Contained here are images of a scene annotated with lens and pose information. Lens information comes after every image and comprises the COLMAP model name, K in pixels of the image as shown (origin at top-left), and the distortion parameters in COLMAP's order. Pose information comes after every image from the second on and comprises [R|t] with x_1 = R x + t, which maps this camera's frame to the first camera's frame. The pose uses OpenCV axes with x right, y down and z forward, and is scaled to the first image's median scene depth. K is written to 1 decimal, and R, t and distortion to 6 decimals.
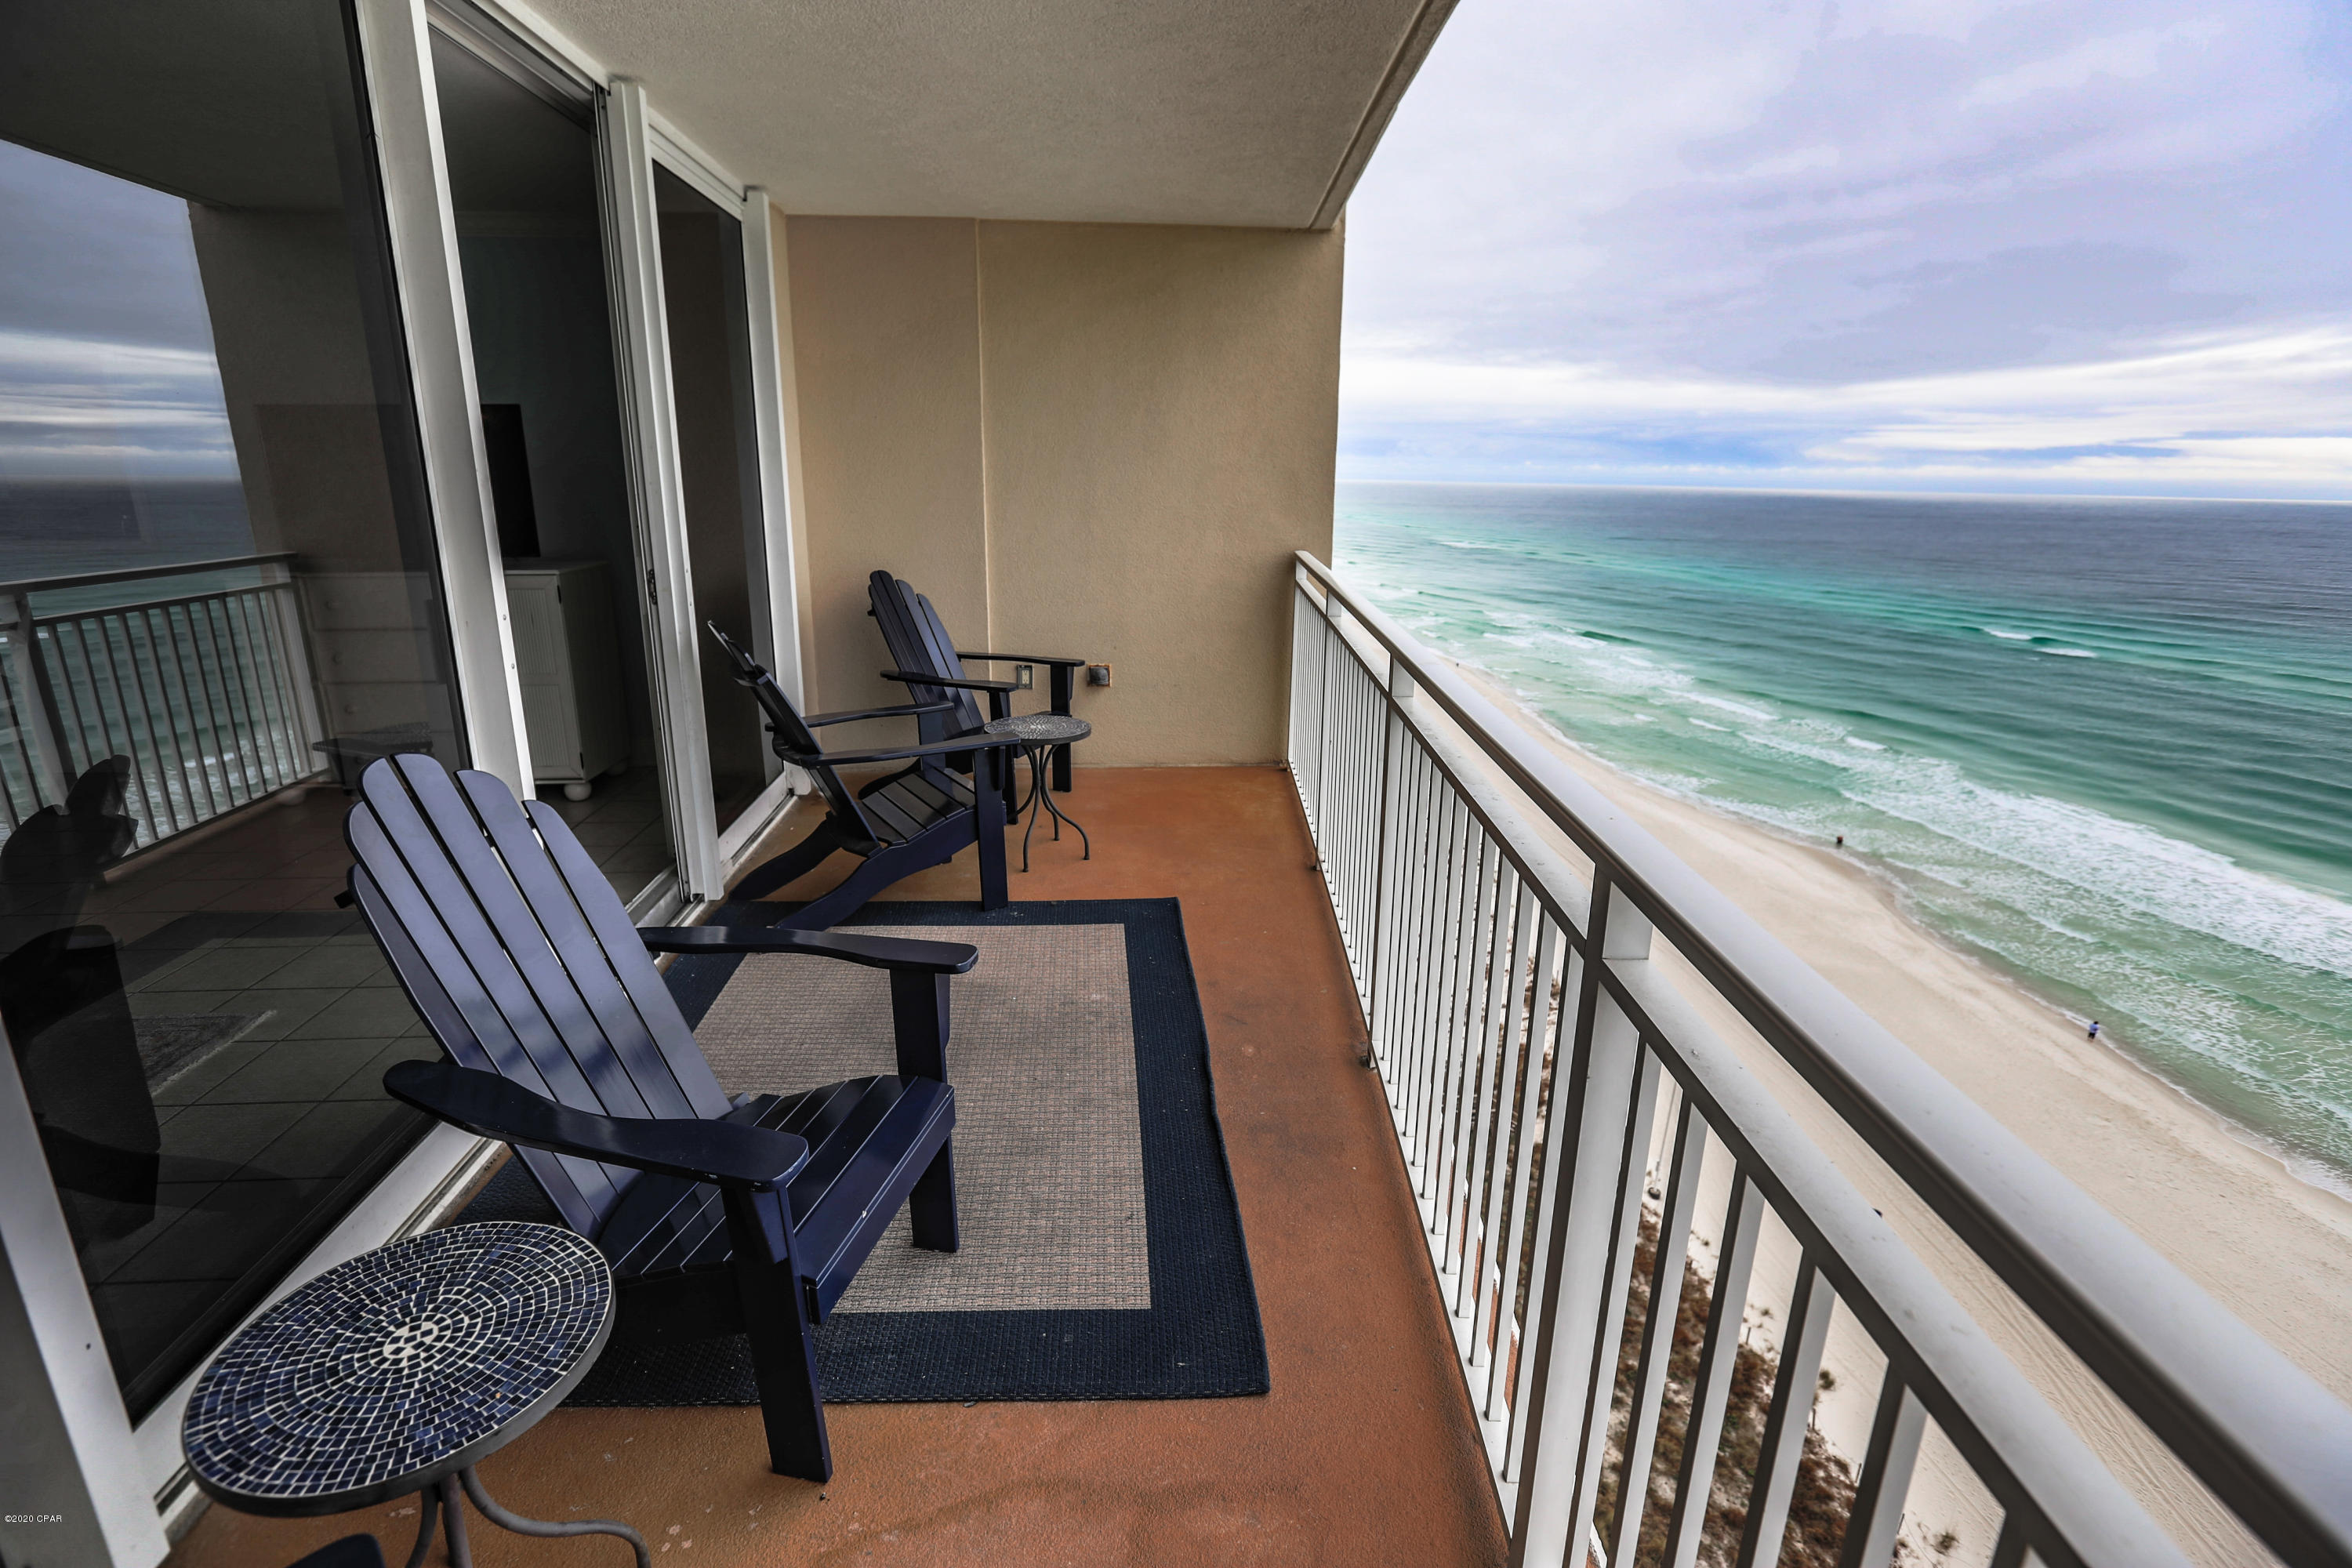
lens RADIAL K [[1092.6, 0, 1174.0], [0, 1092.6, 770.5], [0, 0, 1]] dist [-0.061043, 0.023159]
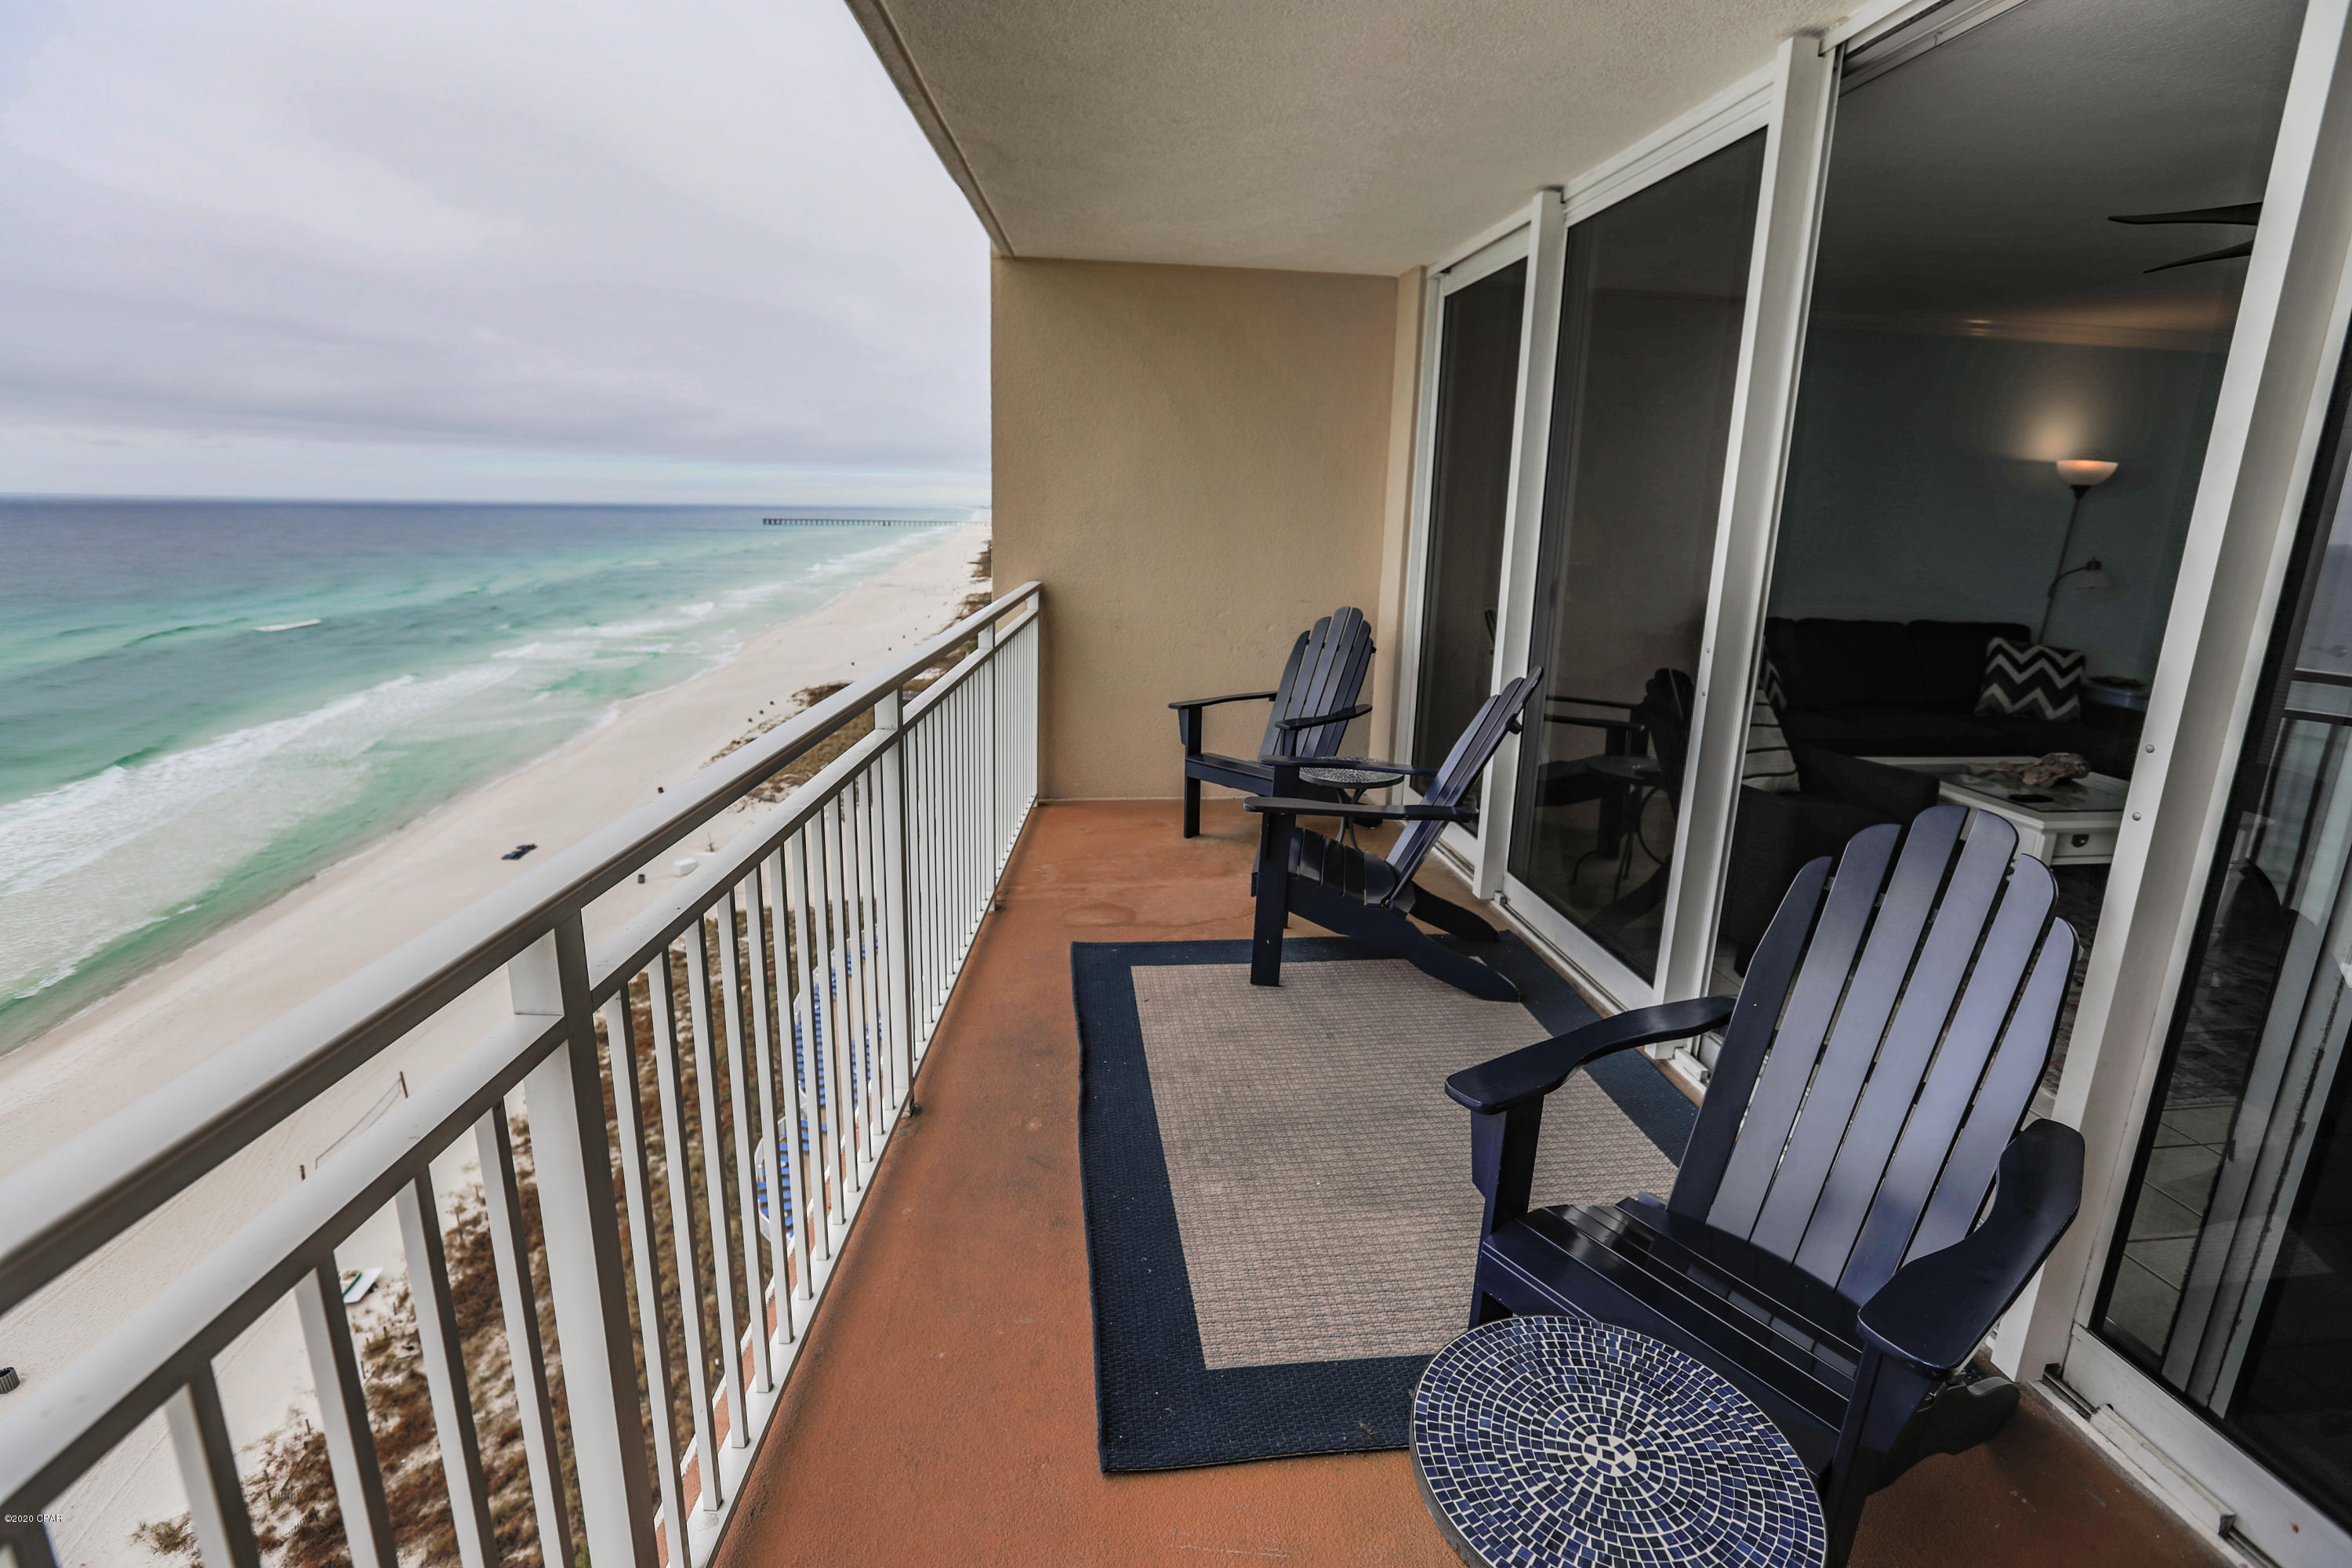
lens RADIAL K [[1092.6, 0, 1174.0], [0, 1092.6, 770.5], [0, 0, 1]] dist [-0.061043, 0.023159]
pose [[-0.998478, -0.024895, -0.049219, 0.002775], [-0.045496, 0.876223, 0.479753, -0.438929], [0.031184, 0.481262, -0.876022, 1.614894]]
